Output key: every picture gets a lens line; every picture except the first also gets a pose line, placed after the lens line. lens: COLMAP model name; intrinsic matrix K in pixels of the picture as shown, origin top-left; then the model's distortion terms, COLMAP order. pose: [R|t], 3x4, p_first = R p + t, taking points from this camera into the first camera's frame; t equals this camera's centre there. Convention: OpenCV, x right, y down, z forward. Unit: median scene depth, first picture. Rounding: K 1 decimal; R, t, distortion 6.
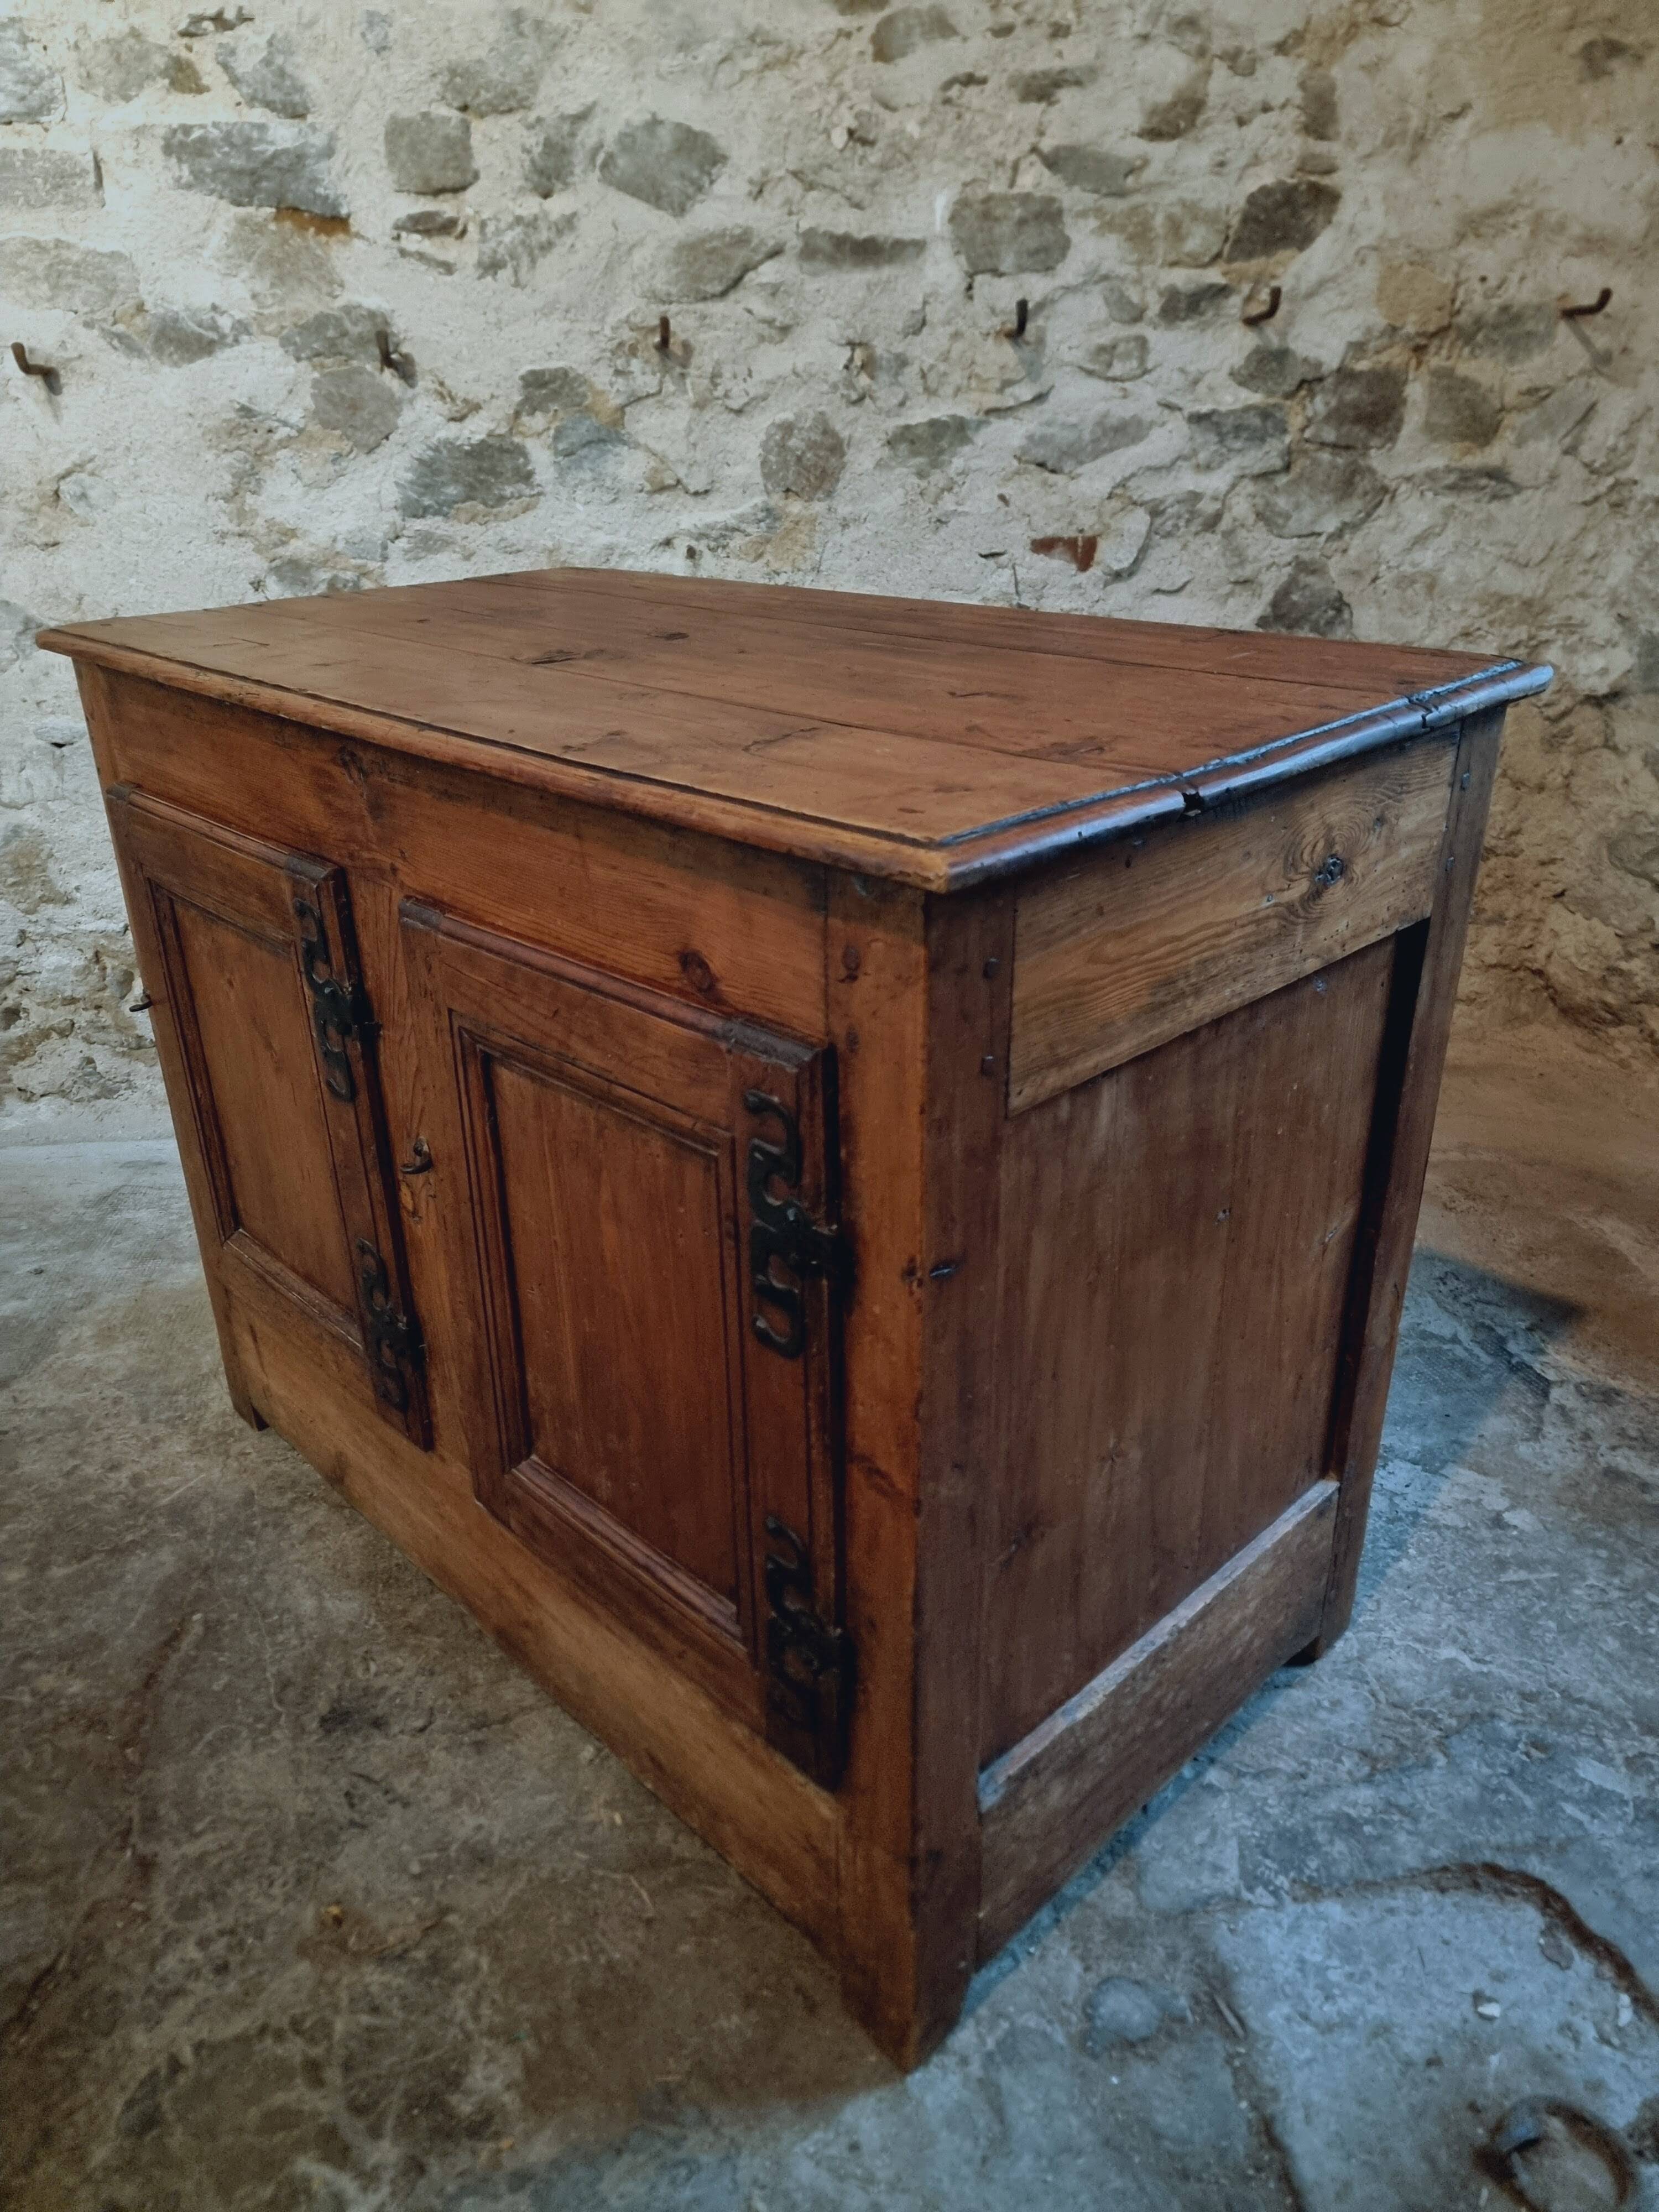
lens RADIAL K [[1530.5, 0, 792.5], [0, 1530.5, 1095.9], [0, 0, 1]] dist [0.062412, -0.057474]
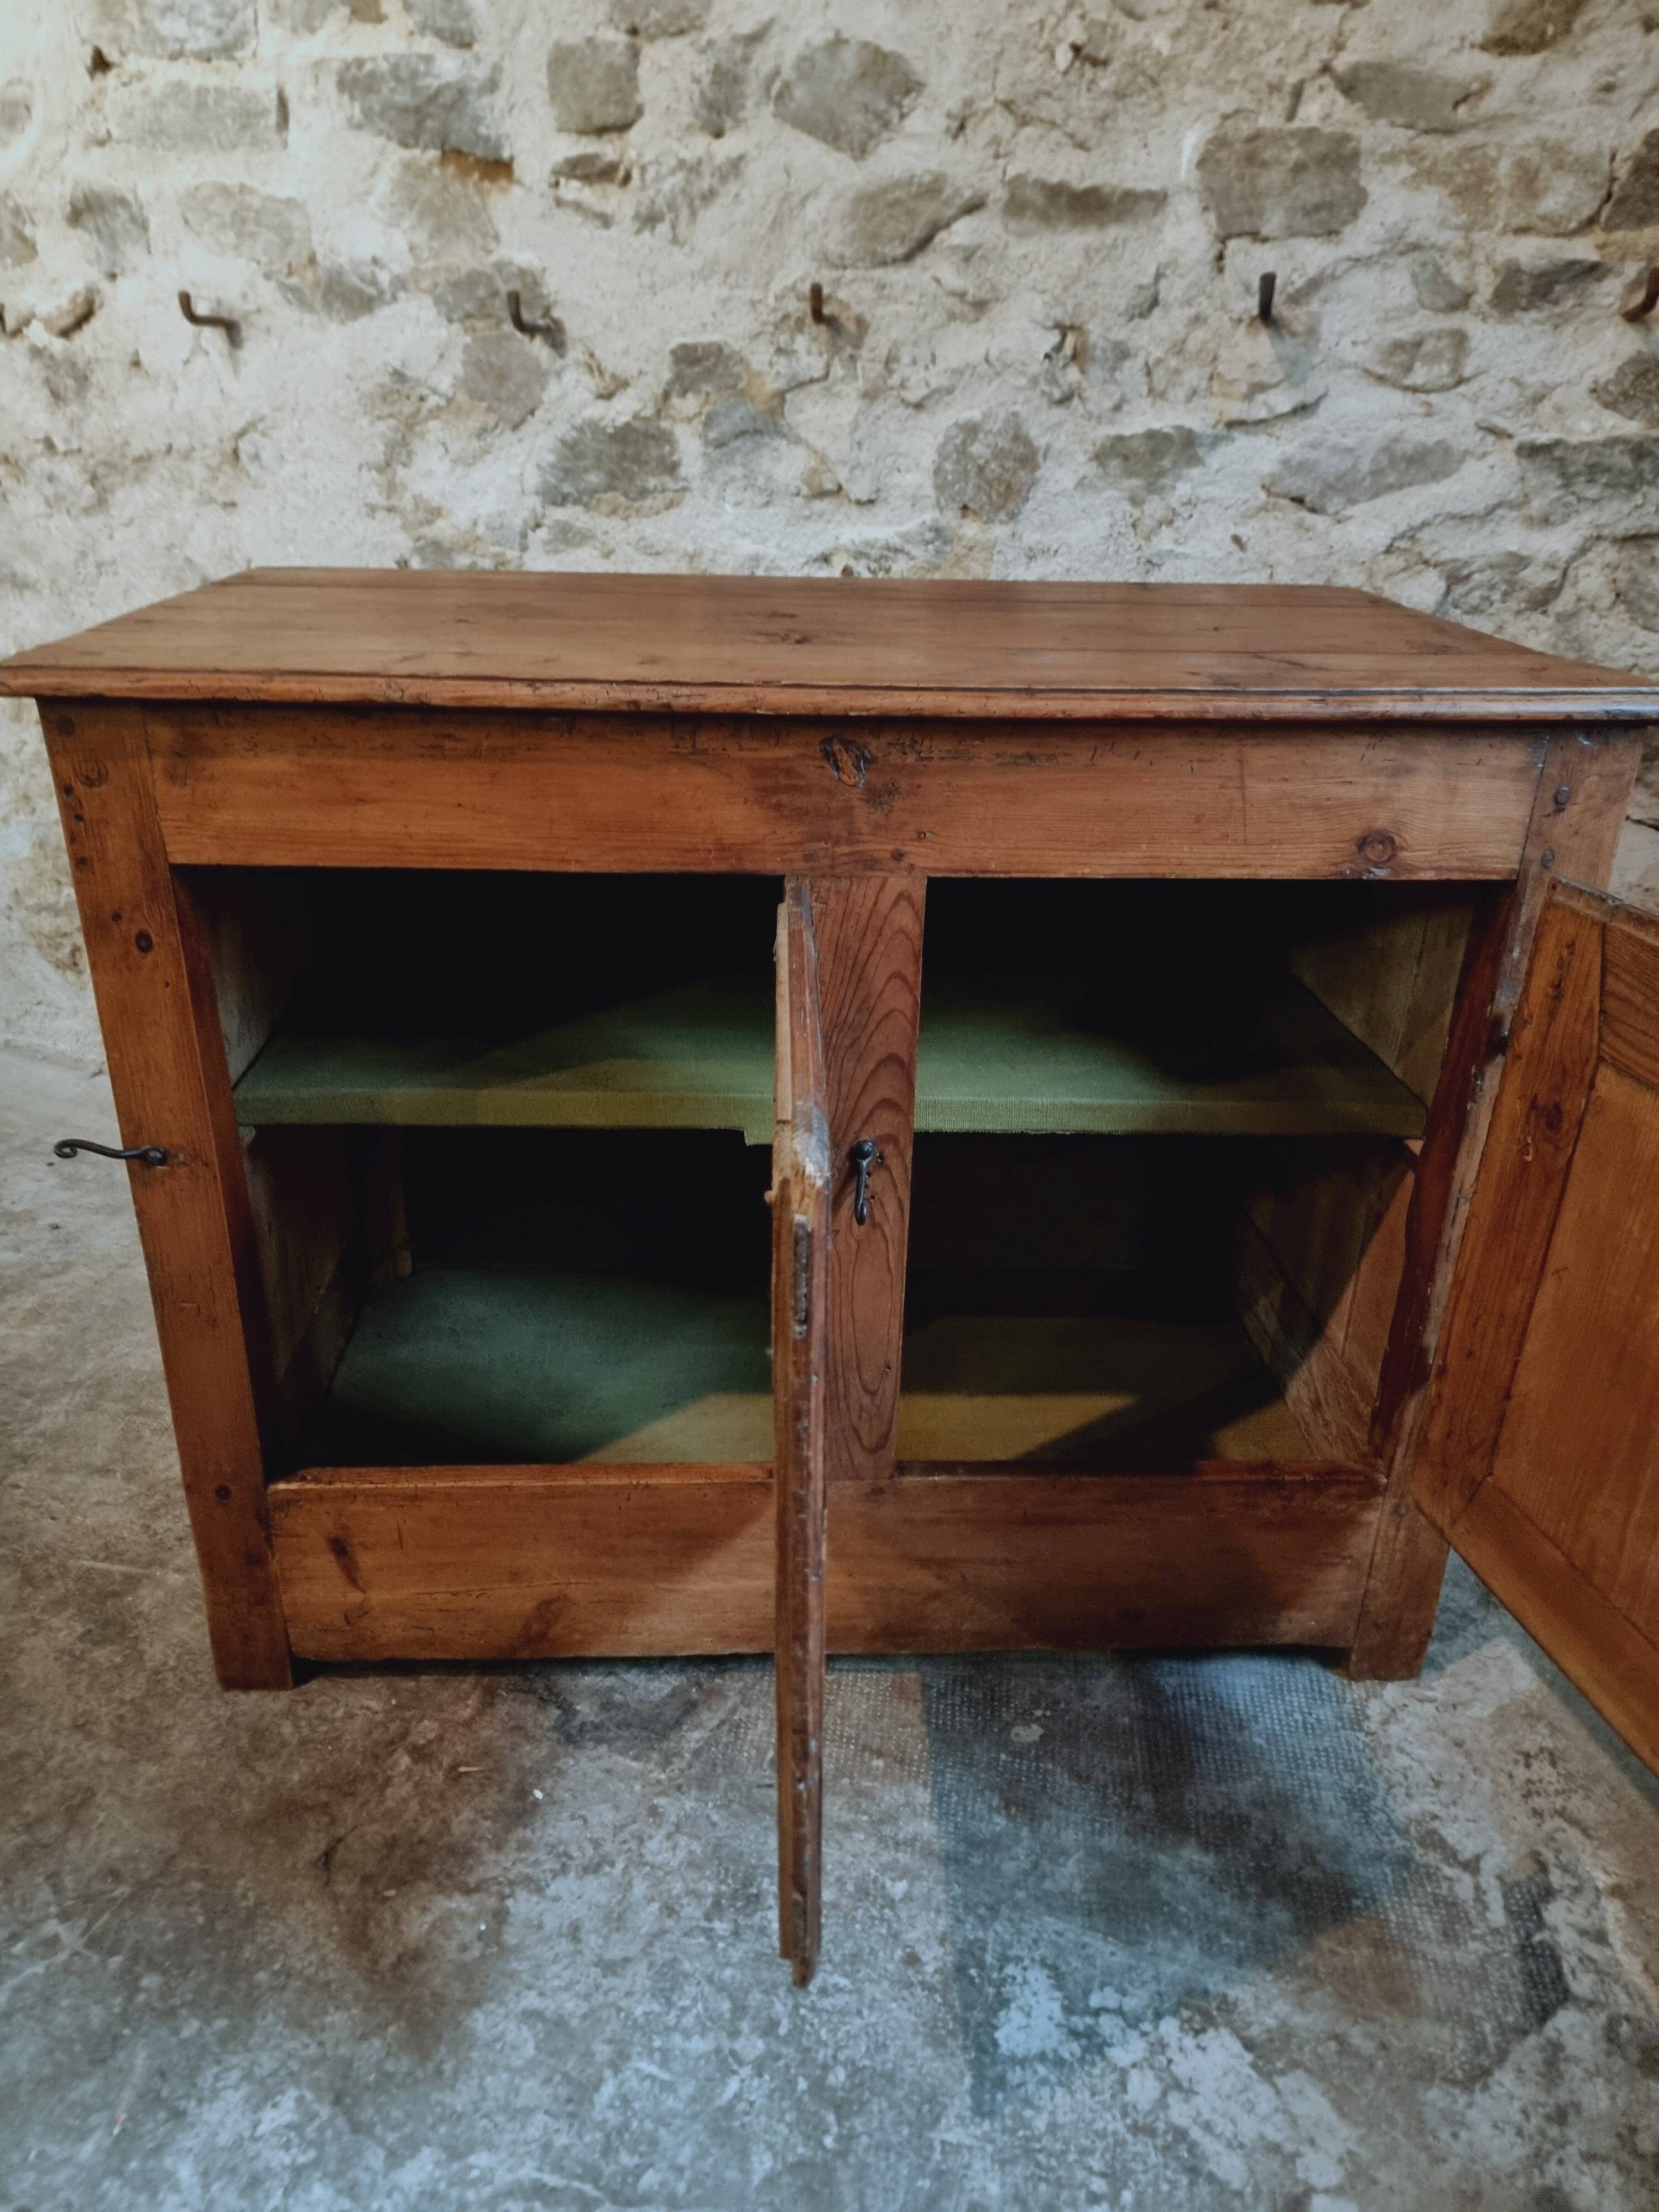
lens RADIAL K [[1540.0, 0, 817.0], [0, 1540.0, 1126.5], [0, 0, 1]] dist [0.067643, -0.064967]
pose [[0.906616, 0.222273, -0.358668, 0.305999], [-0.216185, 0.974655, 0.057554, -0.113767], [0.362370, 0.025360, 0.931689, 0.237158]]
